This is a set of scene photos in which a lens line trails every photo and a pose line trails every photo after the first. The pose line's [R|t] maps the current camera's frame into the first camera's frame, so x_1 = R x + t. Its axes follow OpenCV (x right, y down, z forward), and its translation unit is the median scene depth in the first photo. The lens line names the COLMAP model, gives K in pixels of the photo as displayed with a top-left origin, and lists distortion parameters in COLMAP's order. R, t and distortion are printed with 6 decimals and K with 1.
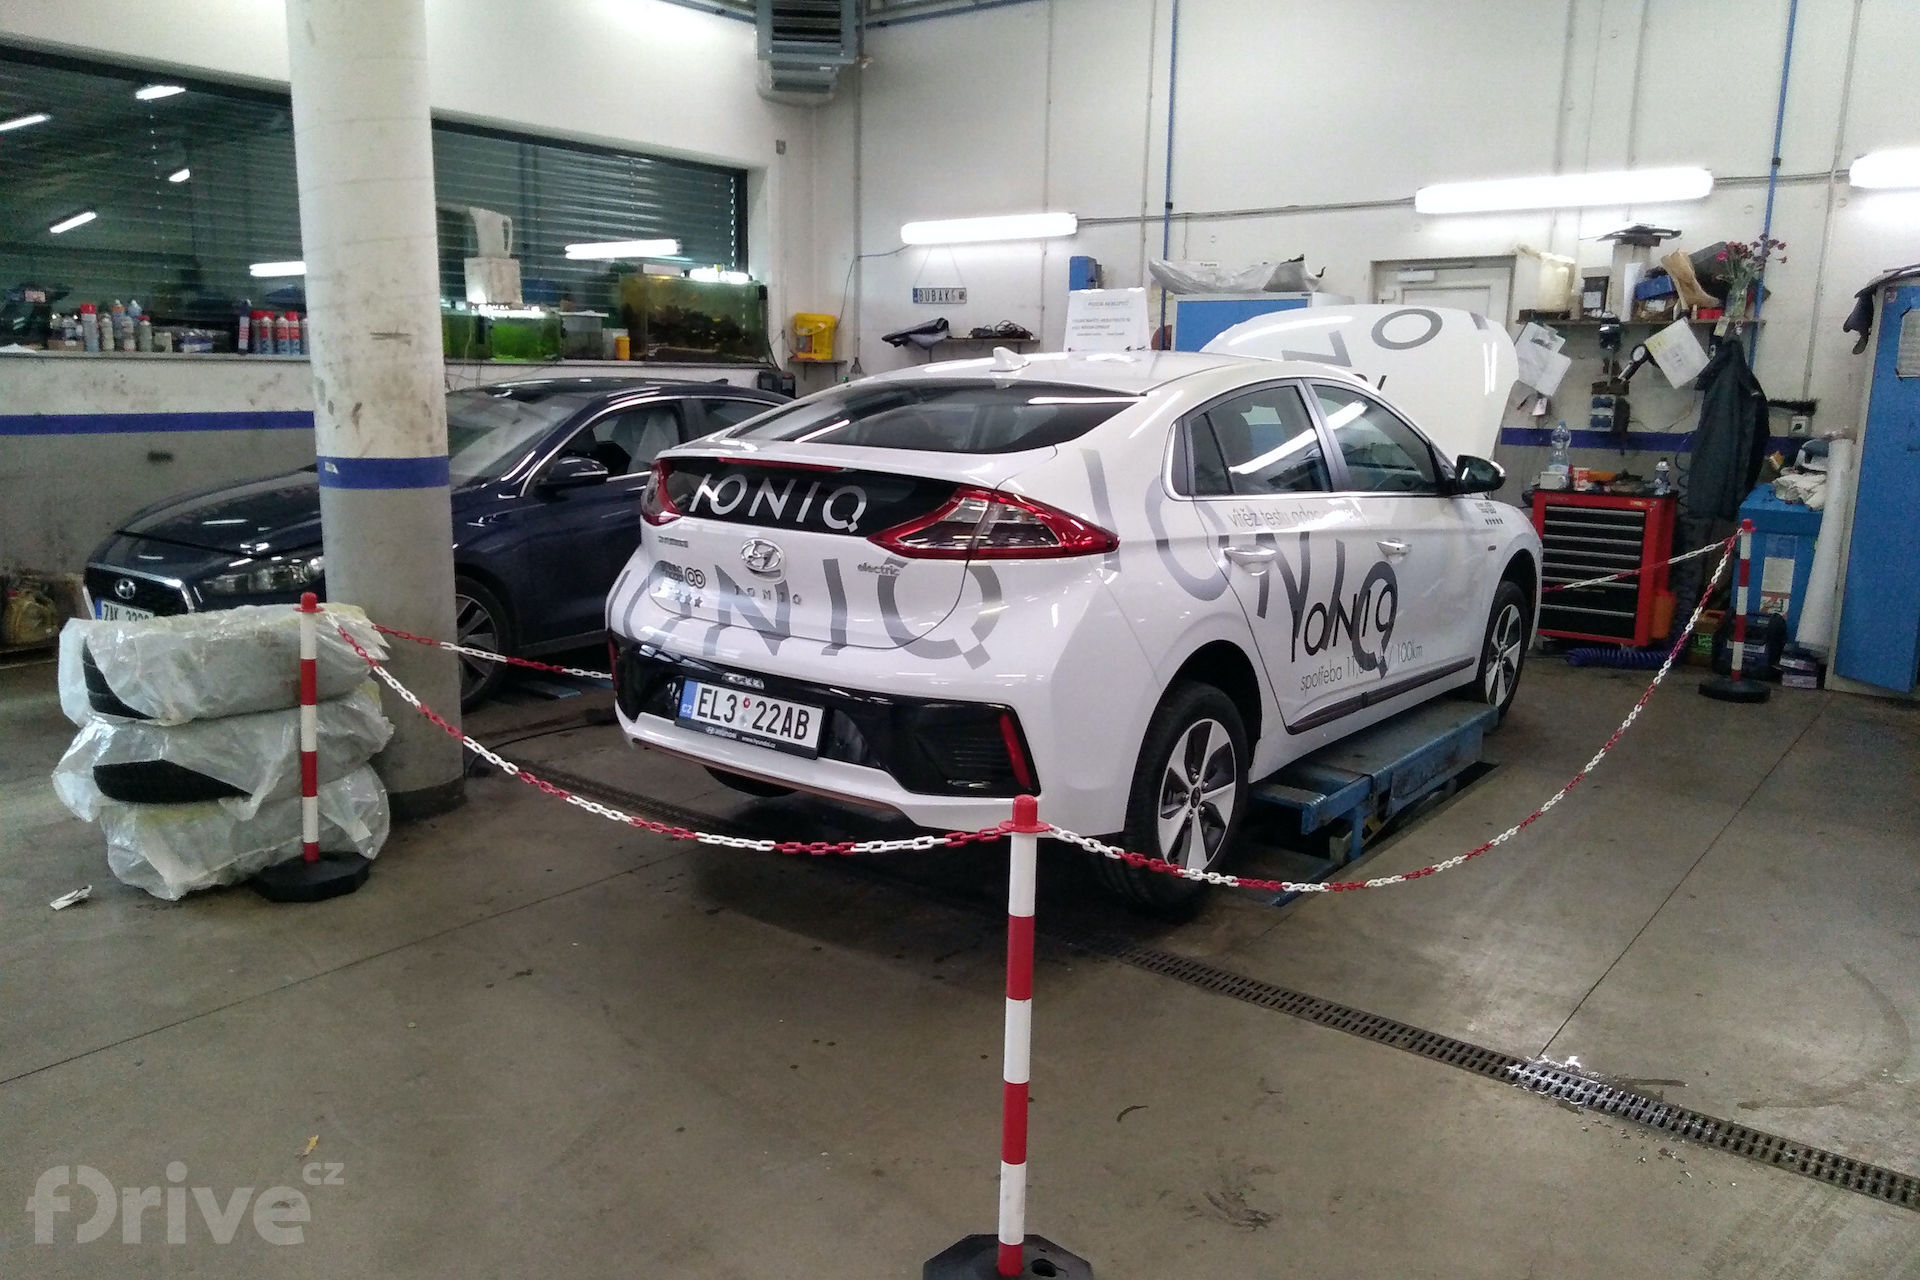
lens RADIAL K [[1436.9, 0, 960.0], [0, 1436.9, 640.0], [0, 0, 1]] dist [0.012904, 0.000212]
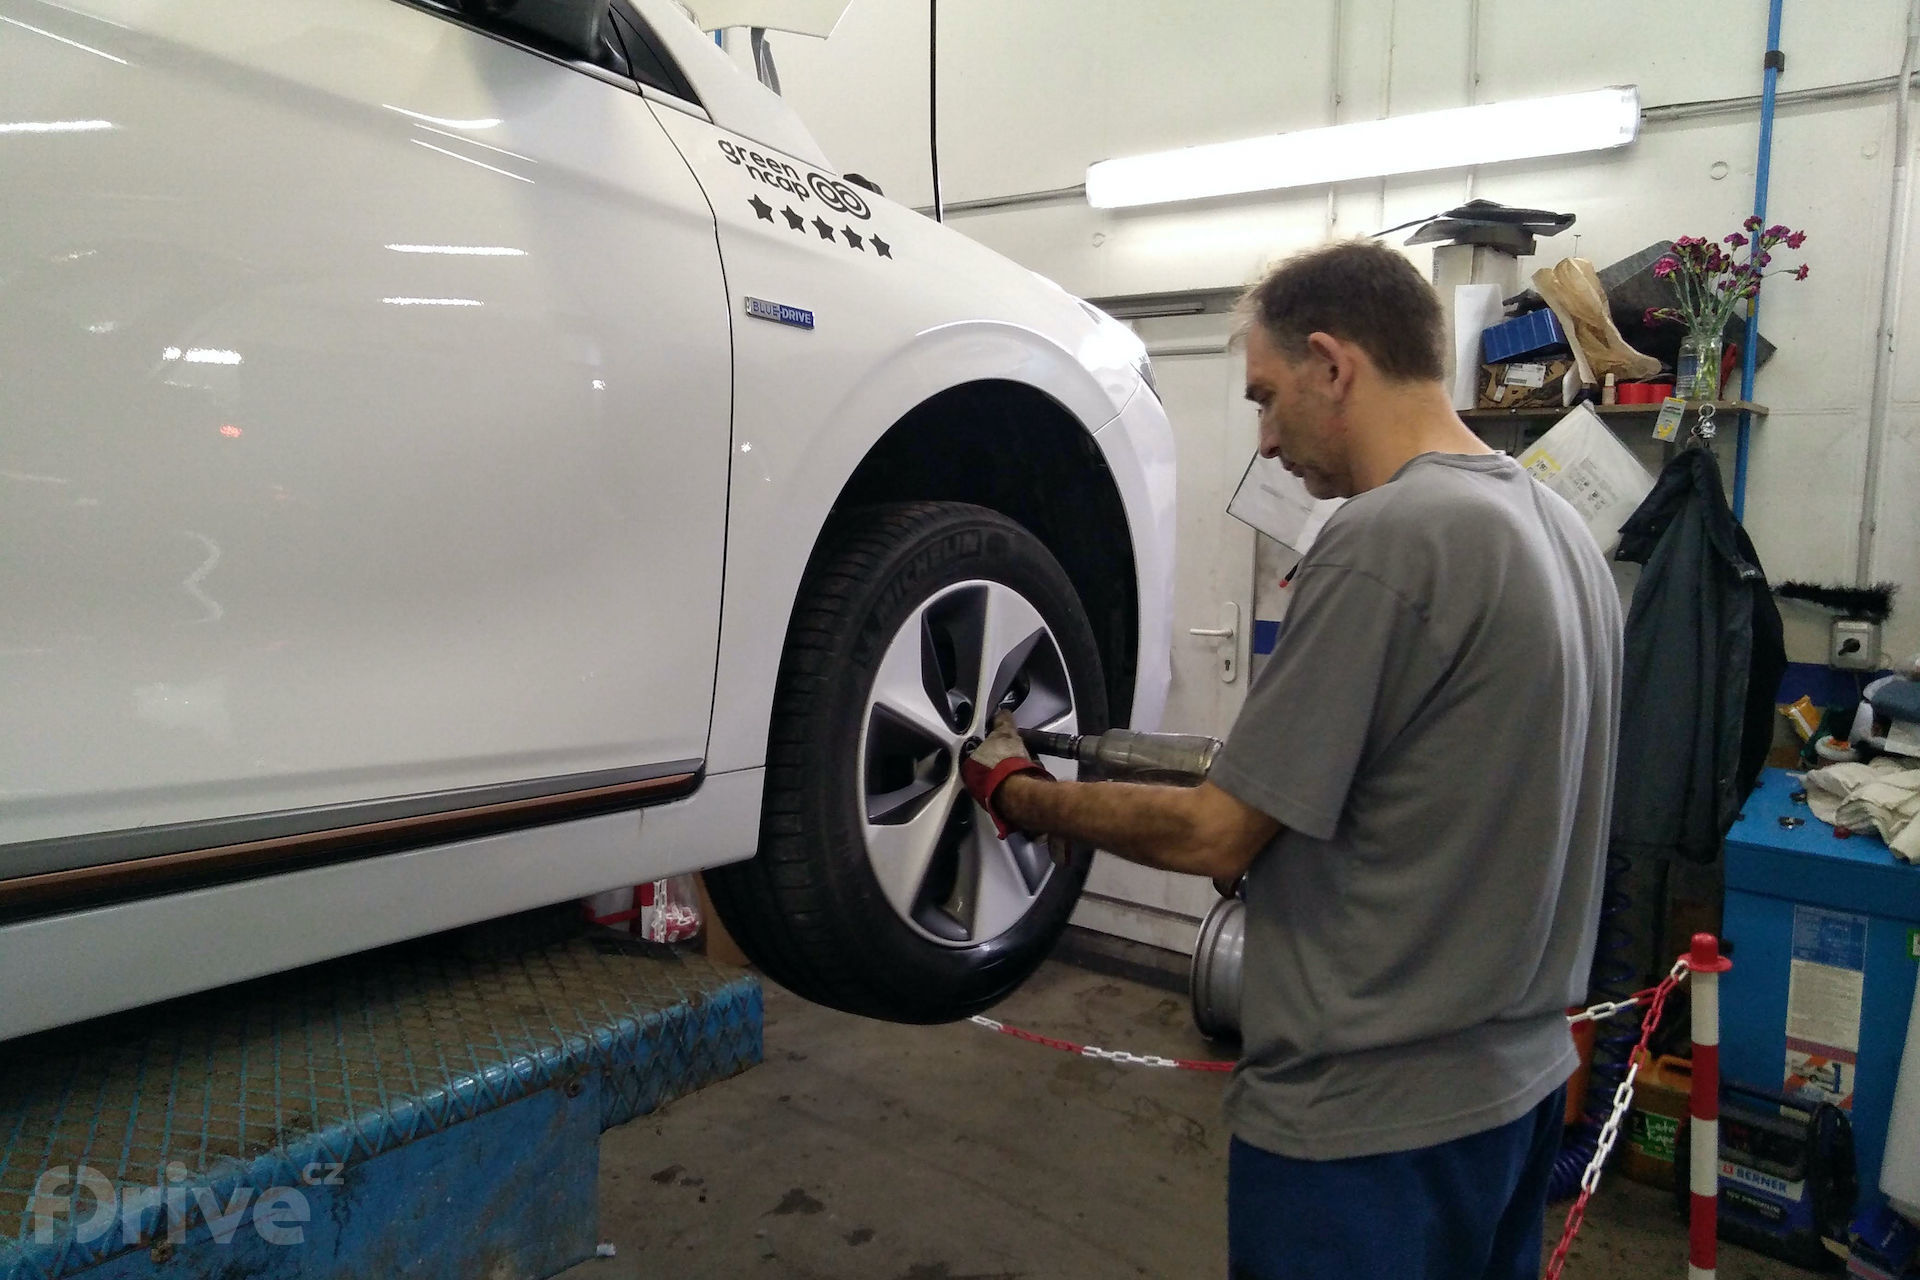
lens RADIAL K [[1441.3, 0, 960.0], [0, 1441.3, 640.0], [0, 0, 1]] dist [0.002160, 0.001519]
pose [[0.999992, 0.003551, 0.001872, 0.306496], [-0.003383, 0.996546, -0.082974, -0.111172], [-0.002160, 0.082967, 0.996550, 0.558898]]
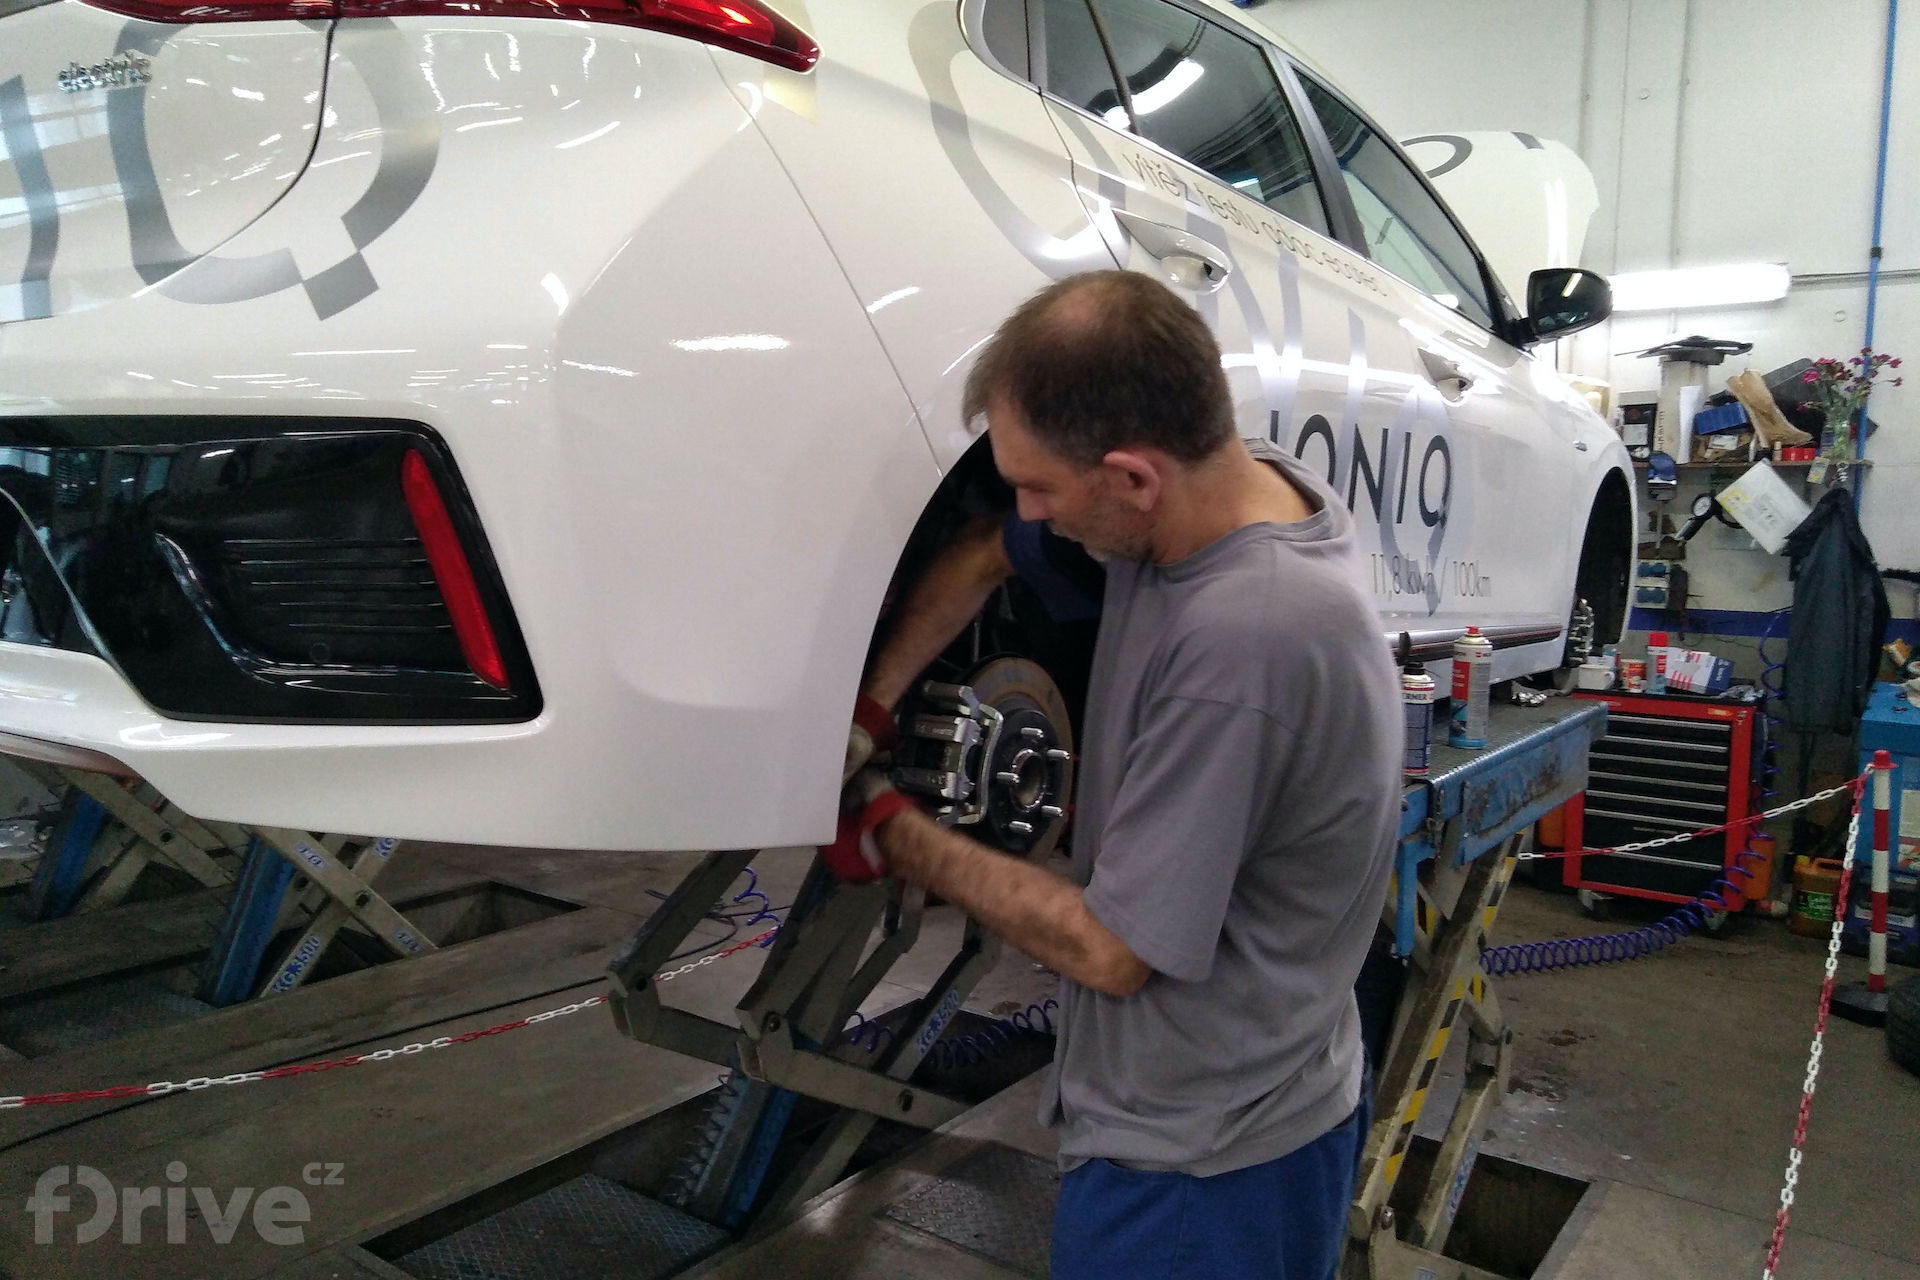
lens RADIAL K [[1436.9, 0, 960.0], [0, 1436.9, 640.0], [0, 0, 1]] dist [0.012904, 0.000212]
pose [[0.999429, -0.001140, 0.033766, 0.067166], [0.004326, 0.995522, -0.094431, -0.063668], [-0.033507, 0.094523, 0.994959, 0.290790]]
